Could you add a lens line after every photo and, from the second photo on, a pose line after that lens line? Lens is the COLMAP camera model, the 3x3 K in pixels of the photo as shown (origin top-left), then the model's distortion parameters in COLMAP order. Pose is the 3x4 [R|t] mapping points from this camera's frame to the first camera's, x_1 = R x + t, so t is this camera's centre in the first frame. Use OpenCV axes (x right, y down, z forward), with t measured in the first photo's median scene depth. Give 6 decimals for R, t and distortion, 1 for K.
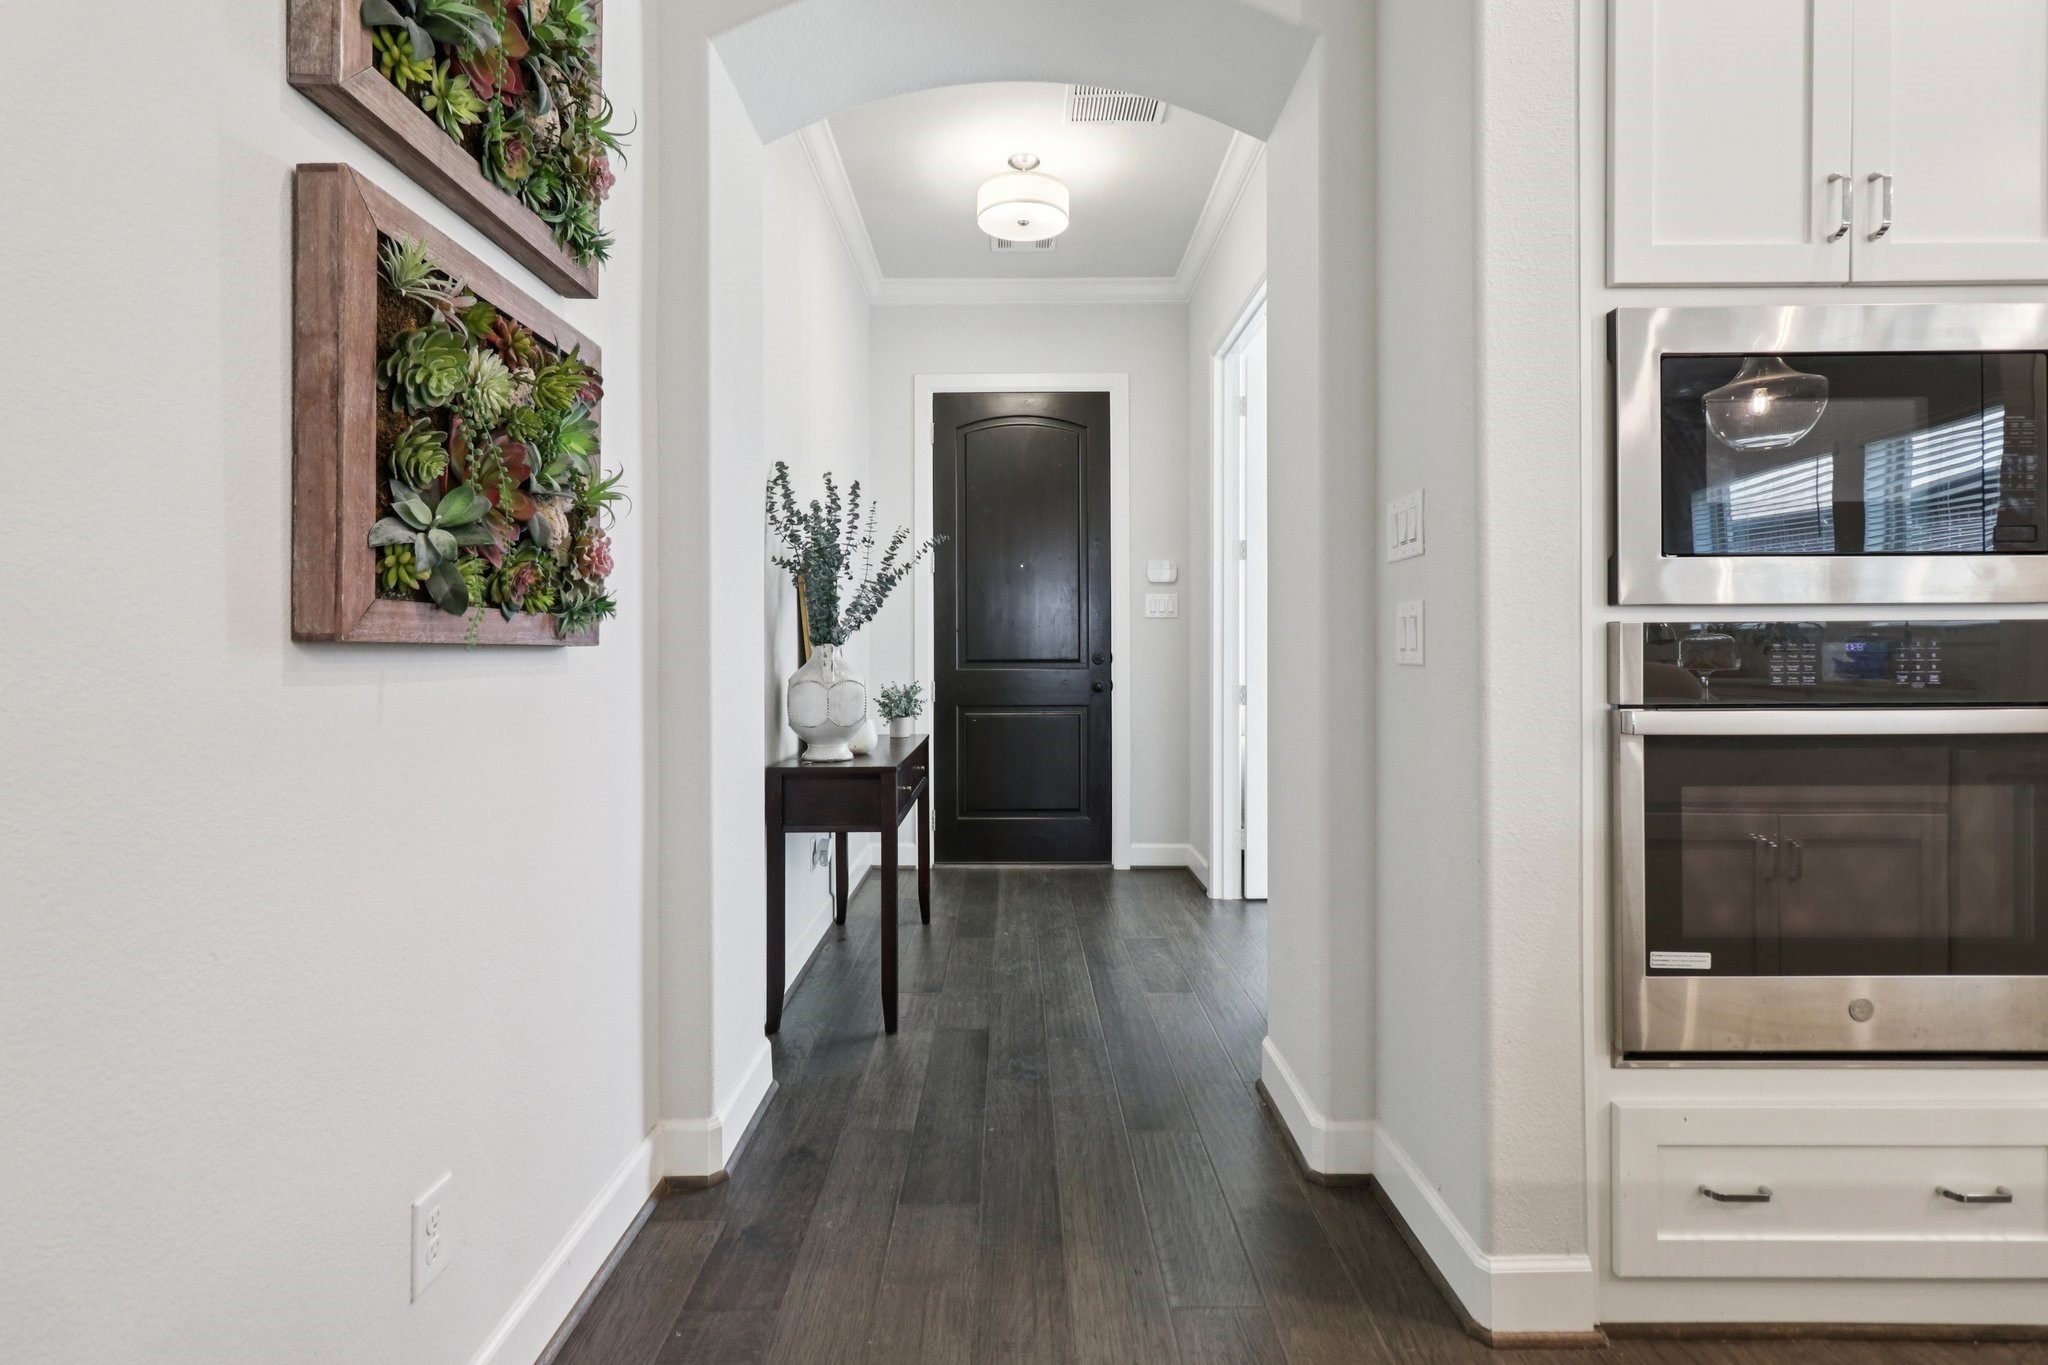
lens RADIAL K [[965.7, 0, 1010.2], [0, 965.7, 647.3], [0, 0, 1]] dist [-0.007798, 0.004891]
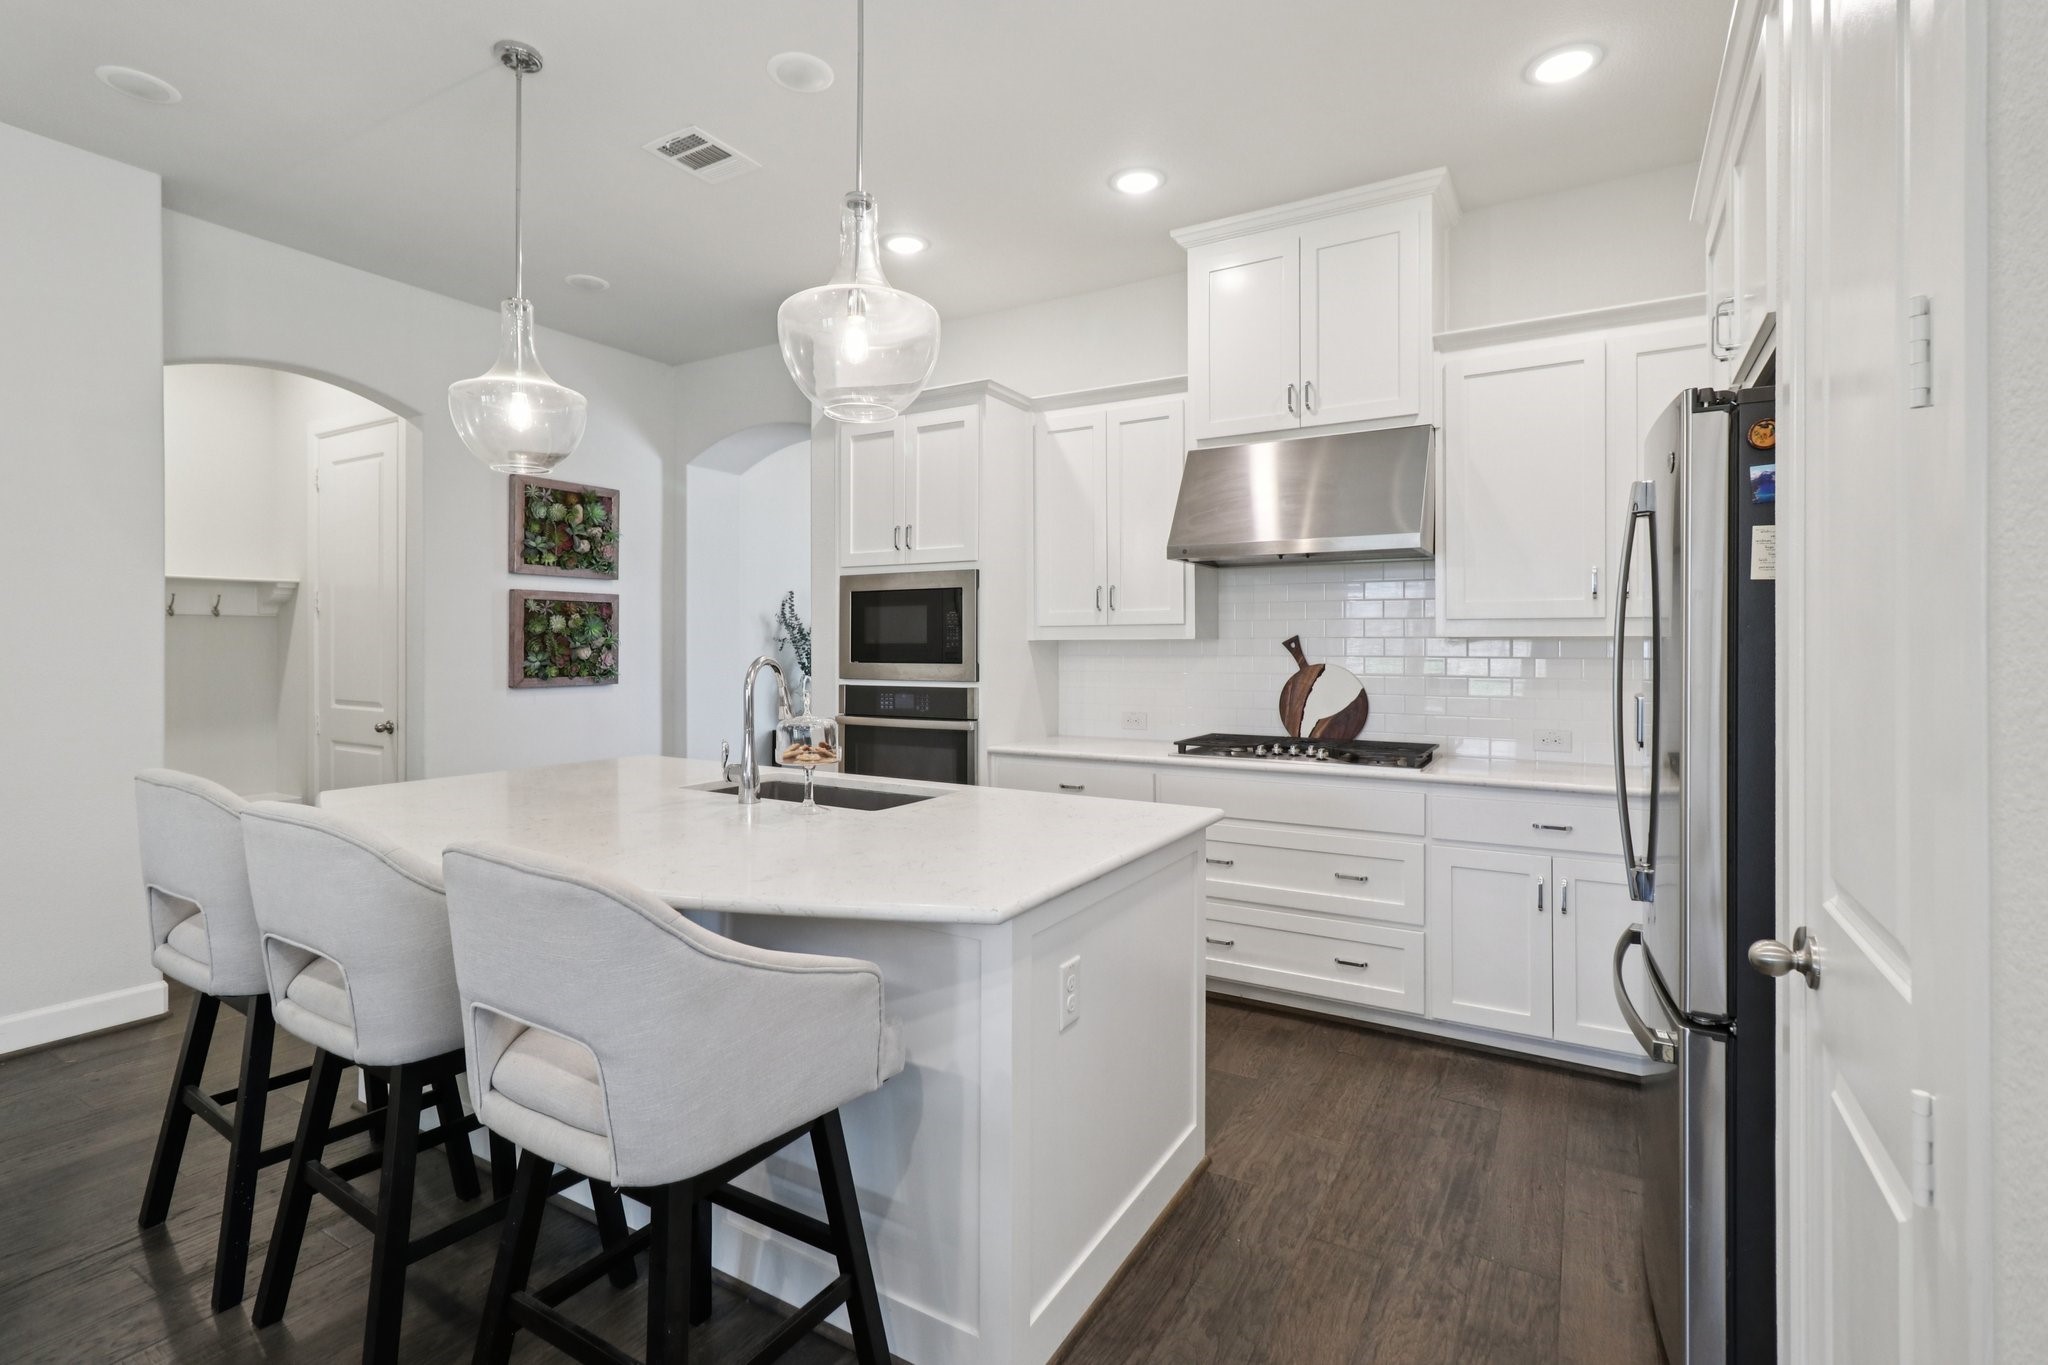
lens RADIAL K [[965.7, 0, 1011.8], [0, 965.7, 645.4], [0, 0, 1]] dist [-0.007798, 0.004891]
pose [[0.858509, 0.004808, -0.512776, 2.482372], [-0.001340, 0.999974, 0.007133, -0.161138], [0.512797, -0.005436, 0.858493, -1.187939]]
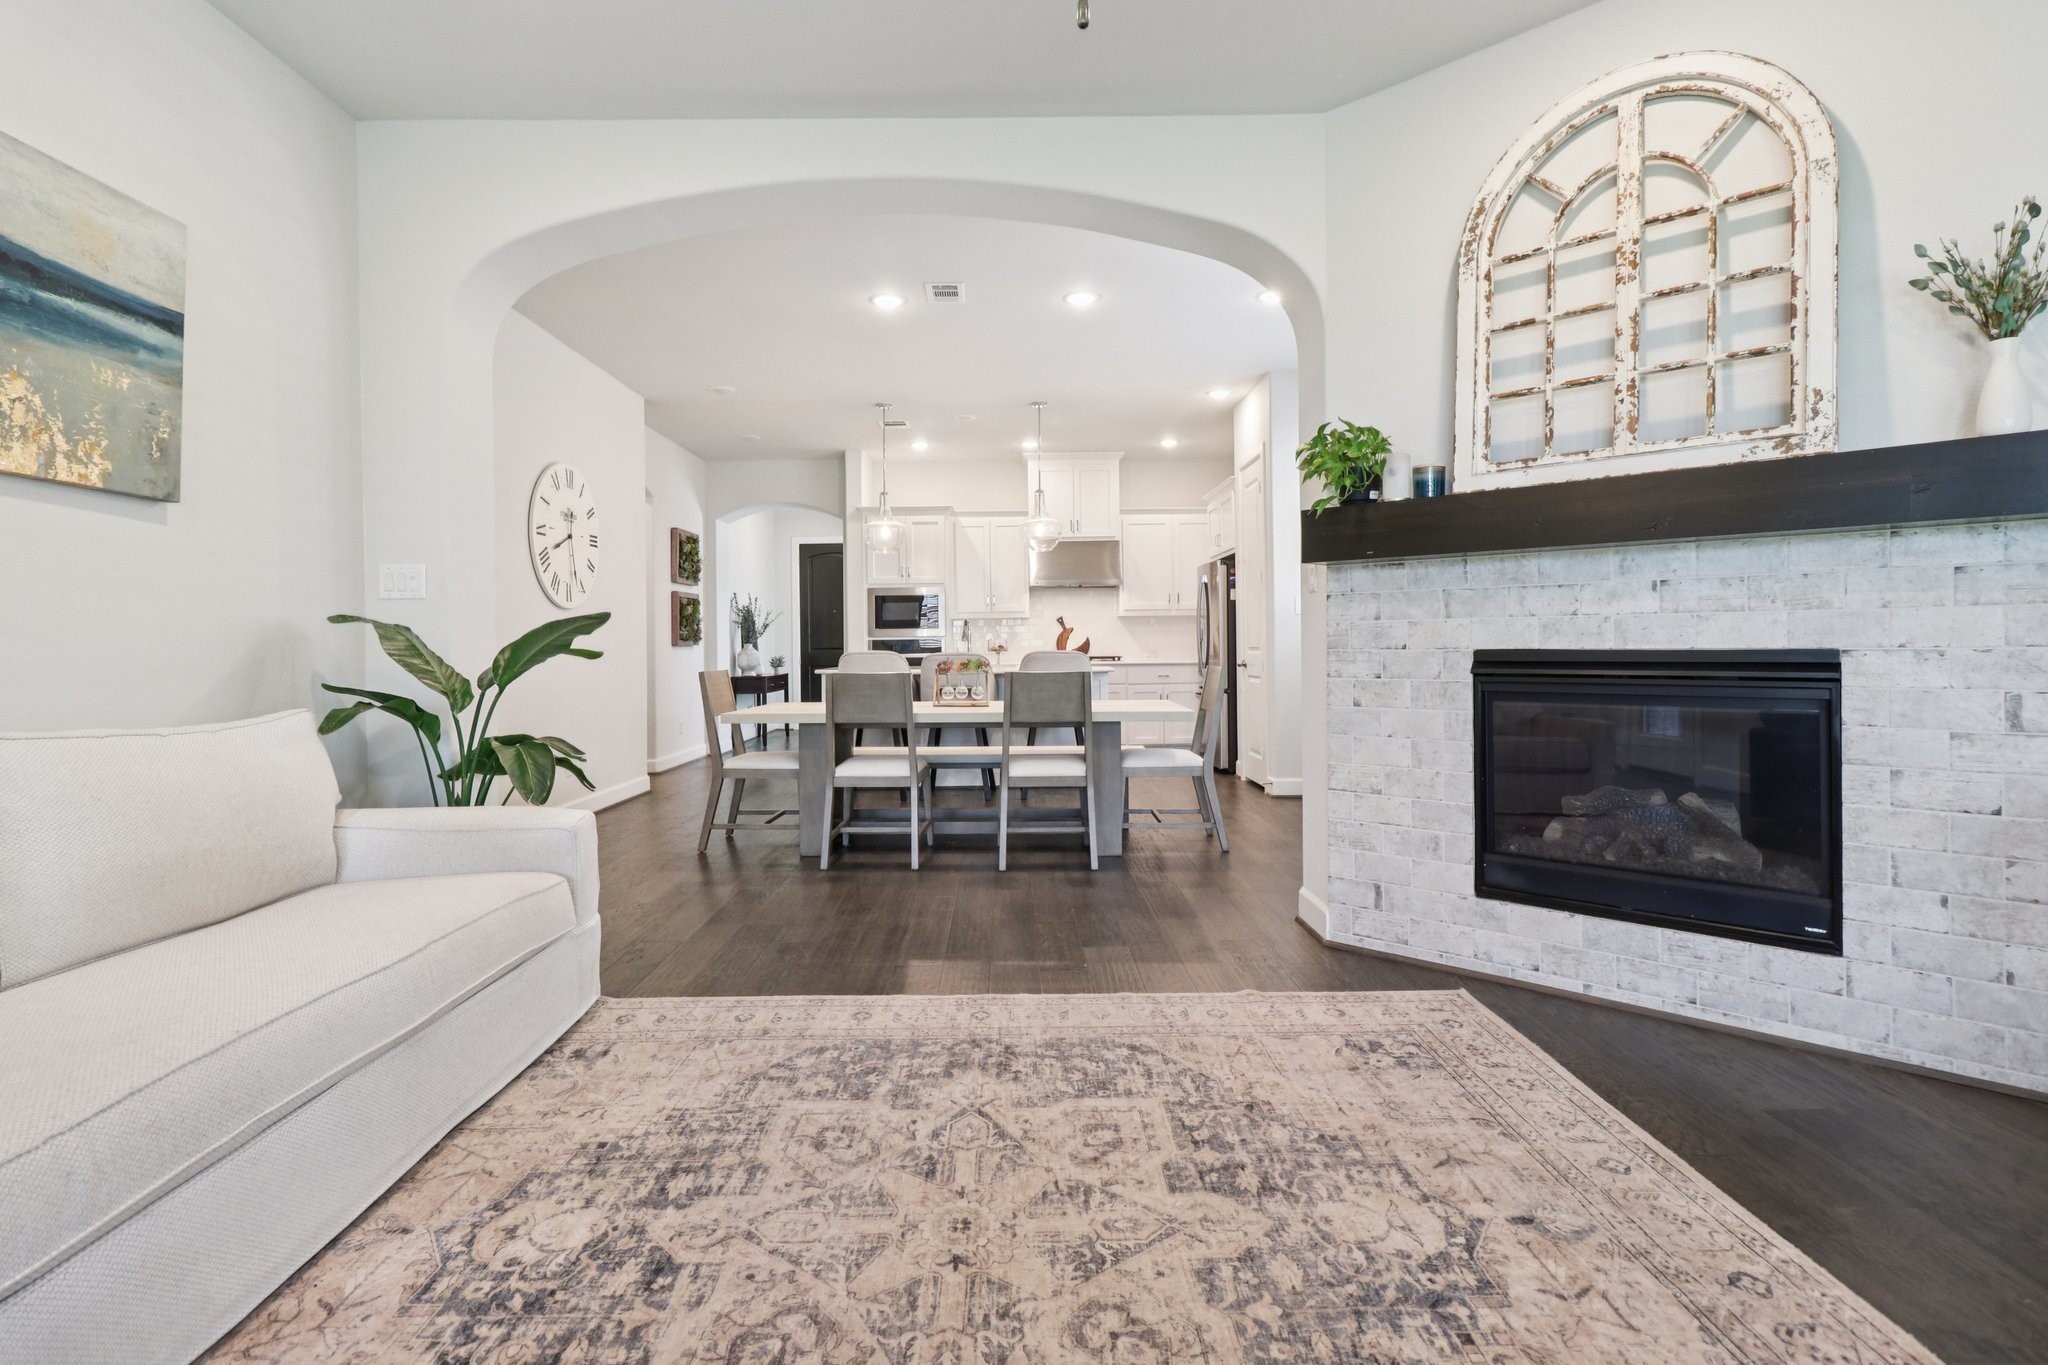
lens RADIAL K [[965.7, 0, 971.4], [0, 965.7, 658.1], [0, 0, 1]] dist [-0.007798, 0.004891]
pose [[0.999373, -0.005128, -0.035021, 1.454201], [0.005837, 0.999779, 0.020183, -0.032906], [0.034910, -0.020375, 0.999183, -4.880799]]
